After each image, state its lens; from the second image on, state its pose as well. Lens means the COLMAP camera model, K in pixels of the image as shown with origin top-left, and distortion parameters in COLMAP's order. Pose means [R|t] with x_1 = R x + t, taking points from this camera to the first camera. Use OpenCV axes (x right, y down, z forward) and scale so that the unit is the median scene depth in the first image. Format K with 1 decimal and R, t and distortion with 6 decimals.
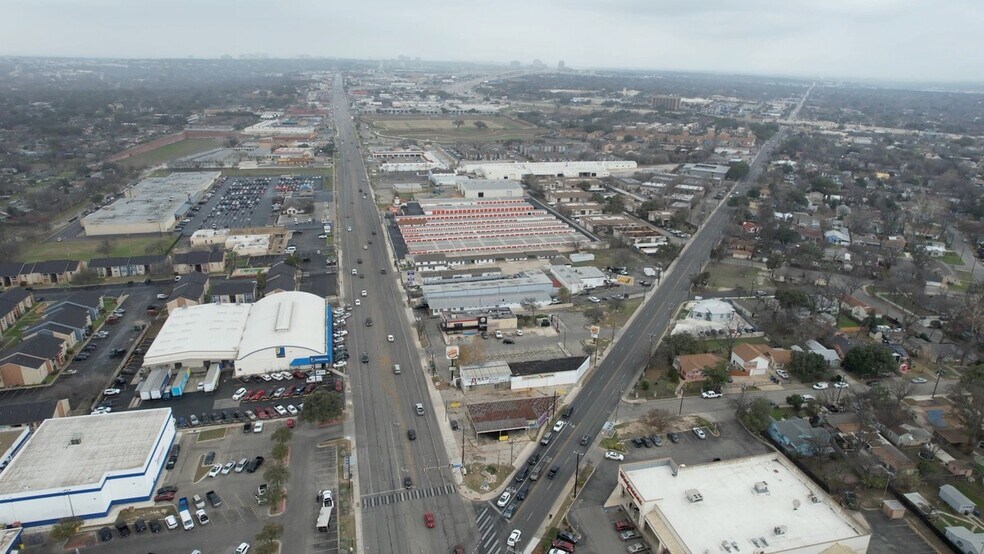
lens RADIAL K [[631.9, 0, 493.6], [0, 631.9, 278.0], [0, 0, 1]] dist [-0.072160, 0.062794]
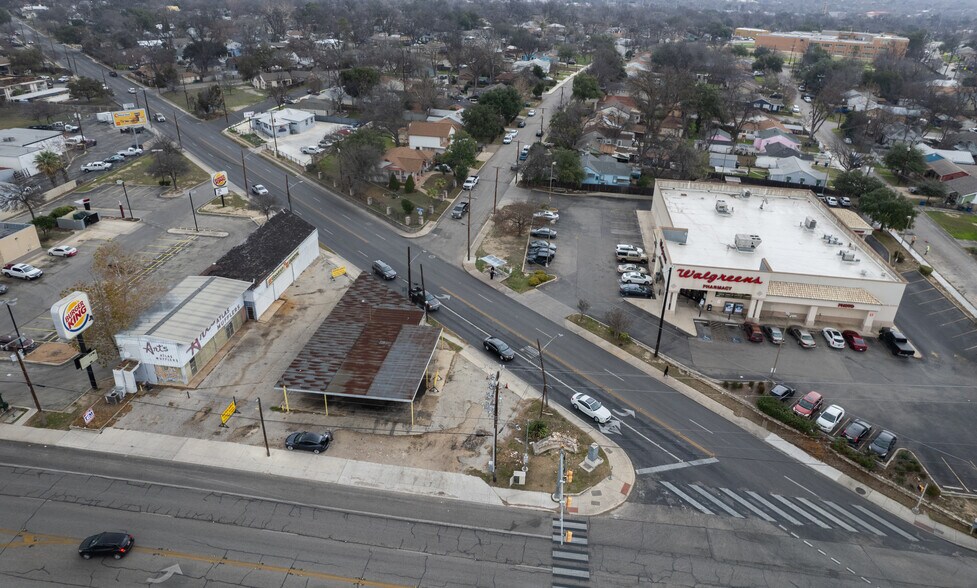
lens RADIAL K [[628.0, 0, 490.6], [0, 628.0, 266.6], [0, 0, 1]] dist [-0.076268, 0.072820]
pose [[0.369738, -0.411317, 0.833134, -0.207766], [0.287449, 0.903324, 0.318402, 0.046174], [-0.883554, 0.121758, 0.452226, 0.553857]]
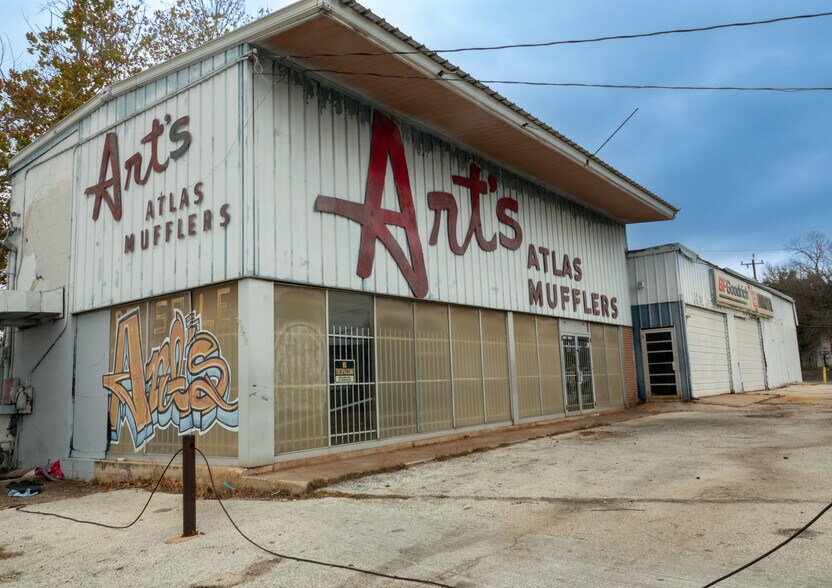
lens RADIAL K [[654.5, 0, 419.0], [0, 654.5, 291.7], [0, 0, 1]] dist [0.005052, 0.003632]
pose [[0.776588, 0.039390, 0.628776, -0.053428], [0.260277, 0.888830, -0.377144, 0.157107], [-0.573731, 0.456542, 0.680002, 0.790666]]
